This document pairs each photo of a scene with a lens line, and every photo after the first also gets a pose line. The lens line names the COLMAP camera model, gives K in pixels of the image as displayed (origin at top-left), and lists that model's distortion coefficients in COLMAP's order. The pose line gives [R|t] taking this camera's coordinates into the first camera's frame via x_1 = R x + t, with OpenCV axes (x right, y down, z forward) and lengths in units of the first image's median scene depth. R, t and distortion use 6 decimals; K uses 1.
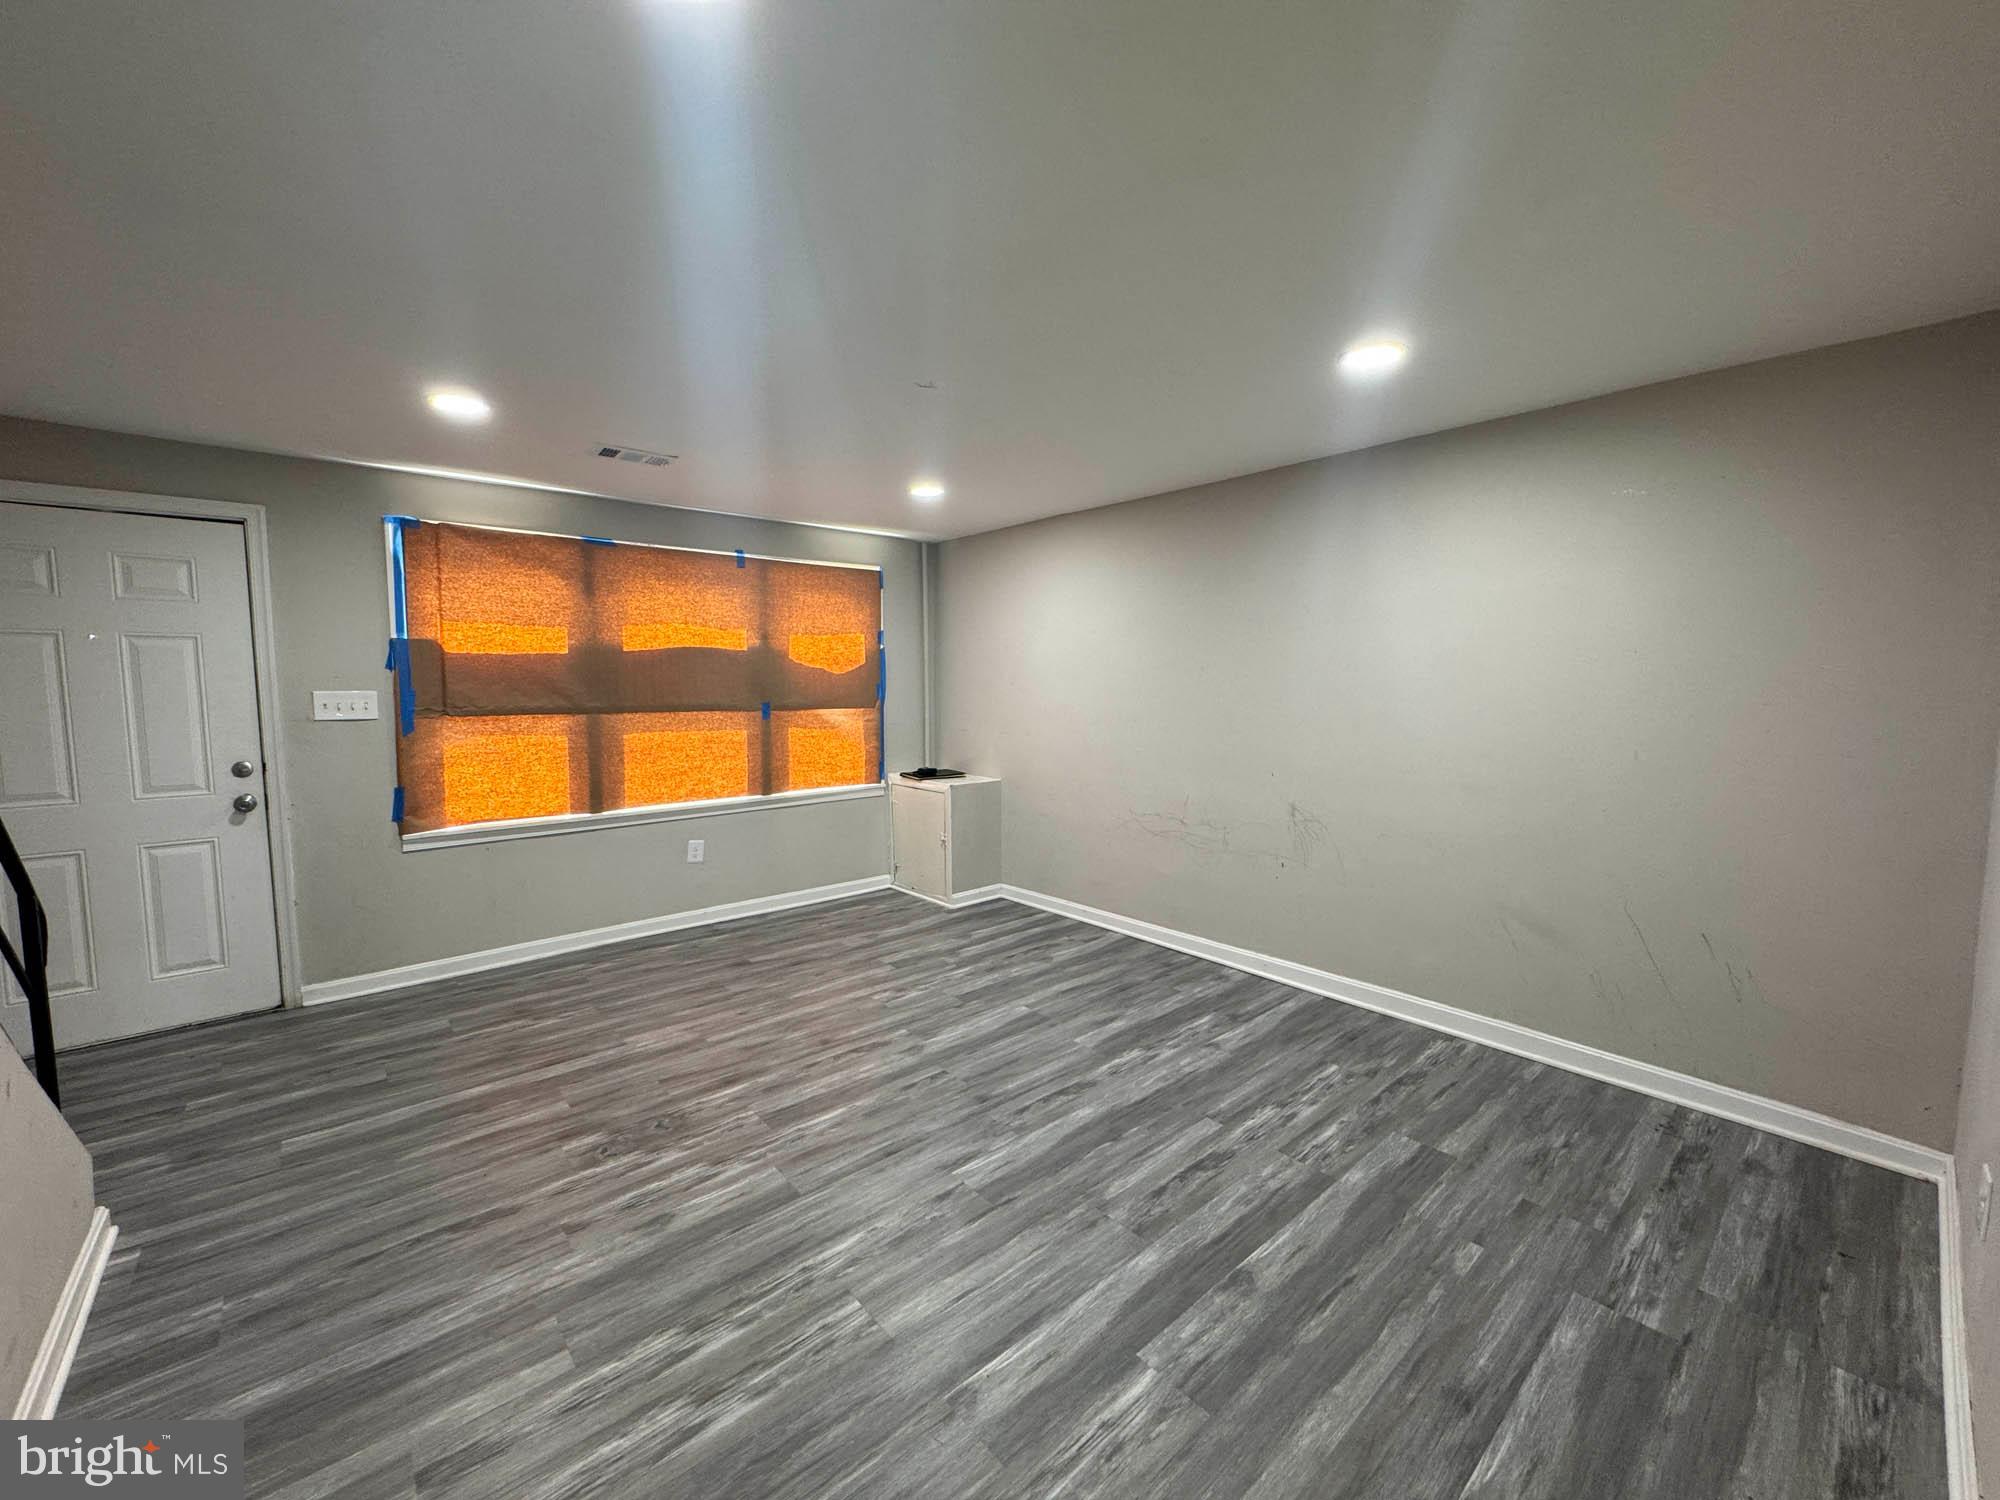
lens RADIAL K [[796.9, 0, 998.9], [0, 796.9, 739.7], [0, 0, 1]] dist [-0.003650, 0.000492]
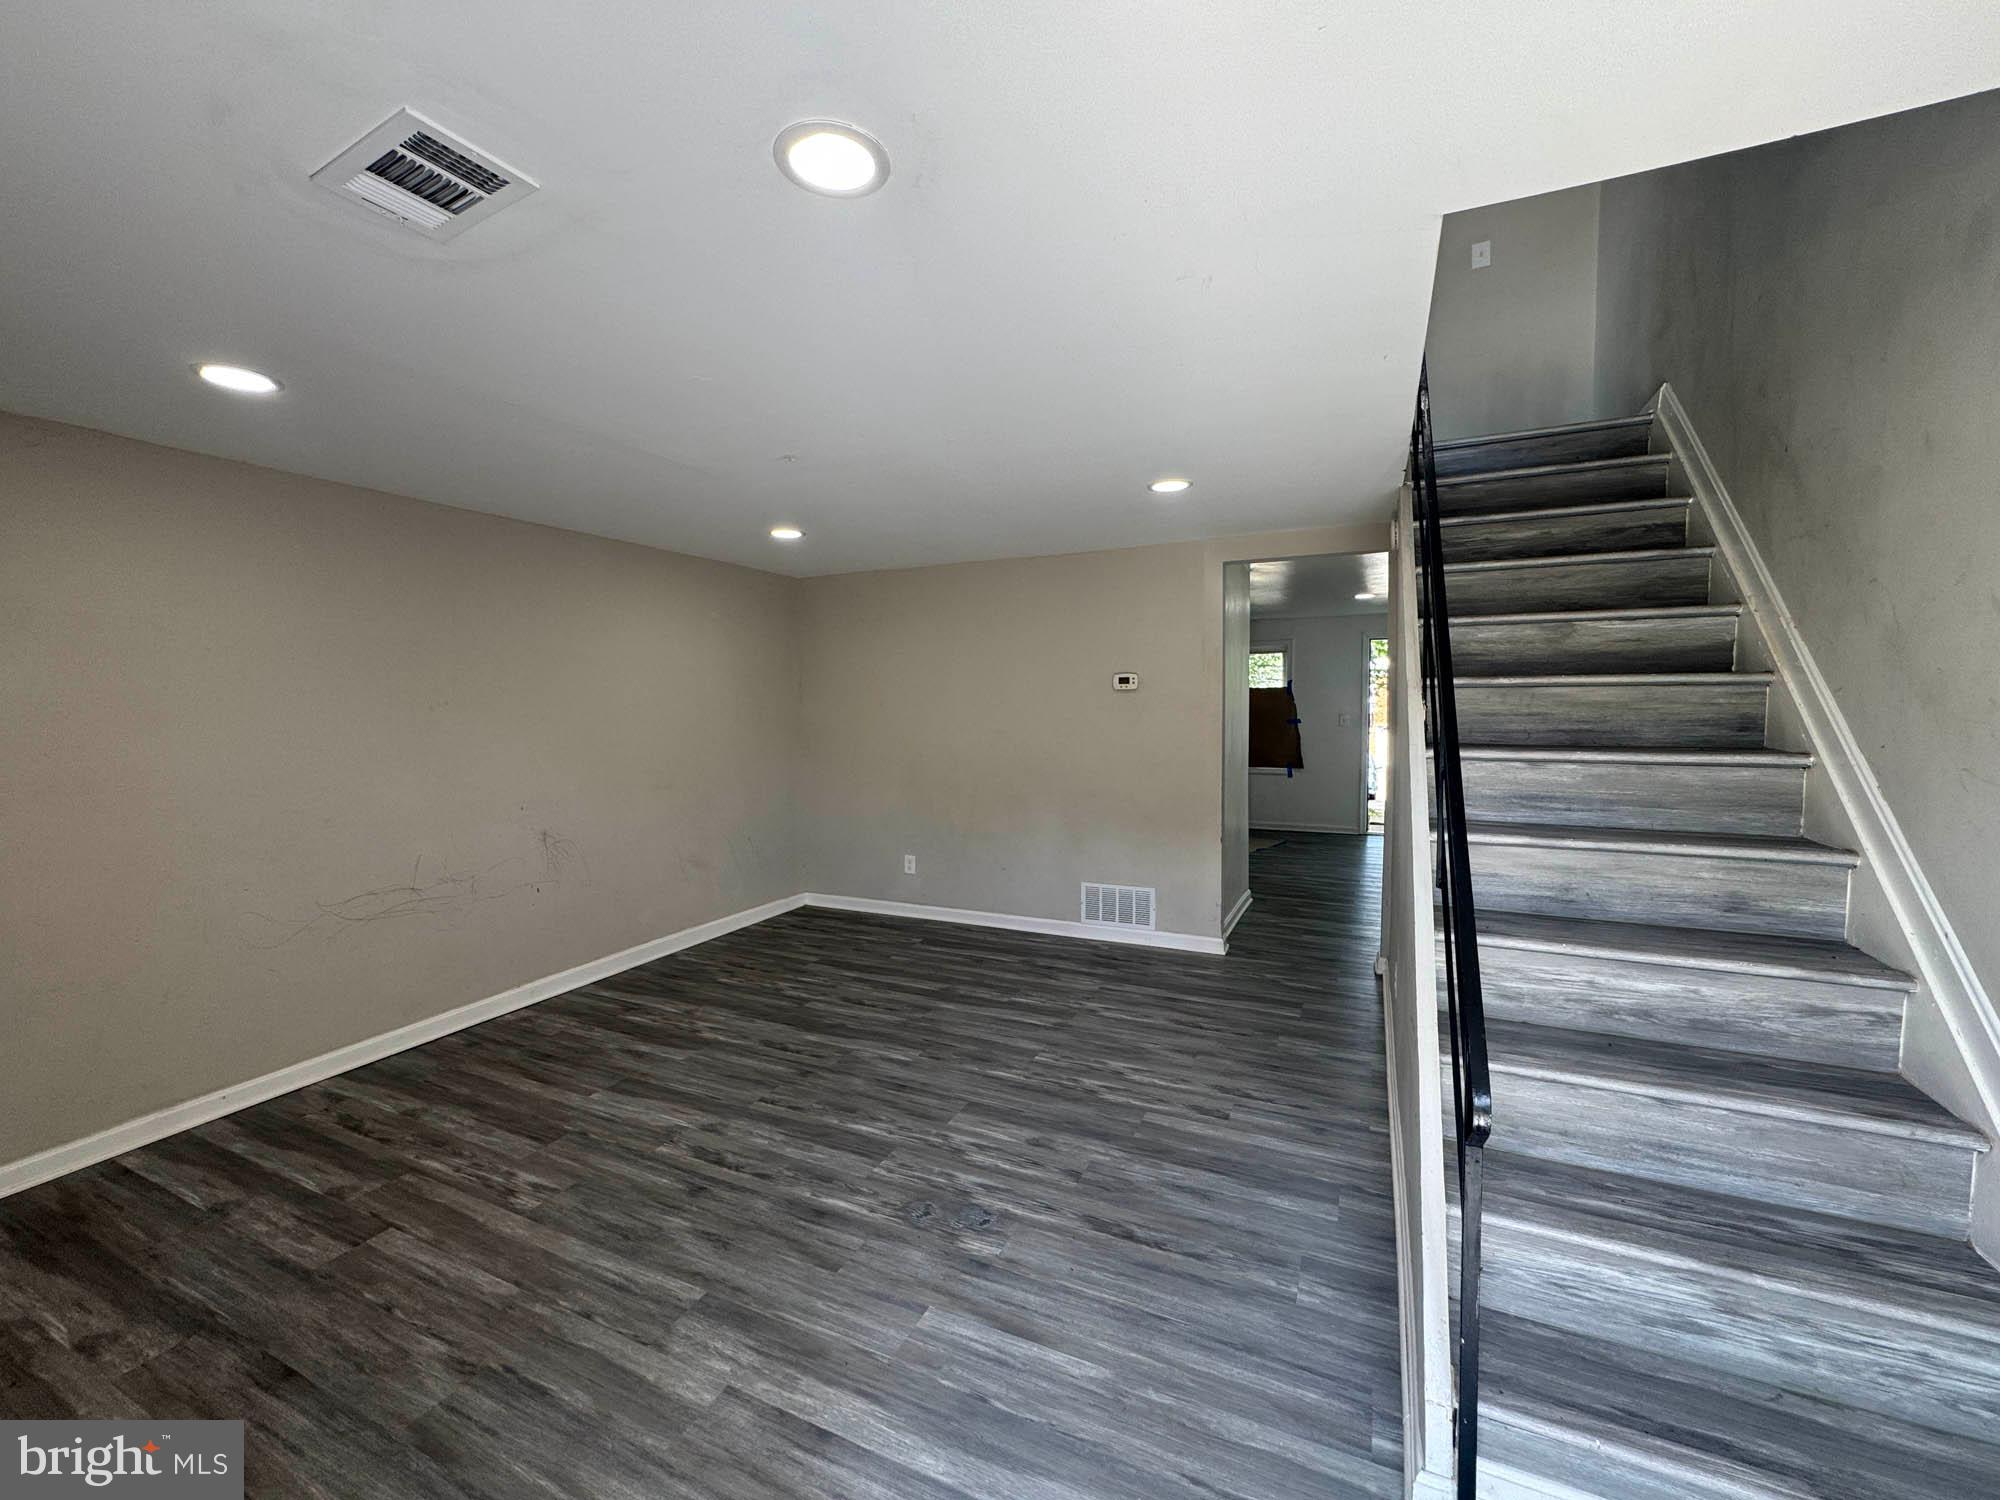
lens RADIAL K [[796.9, 0, 1002.7], [0, 796.9, 748.0], [0, 0, 1]] dist [-0.003650, 0.000492]
pose [[-0.407483, -0.046285, 0.912039, -1.161362], [0.078902, 0.993196, 0.085656, -0.100714], [-0.909798, 0.106865, -0.401058, 1.129656]]
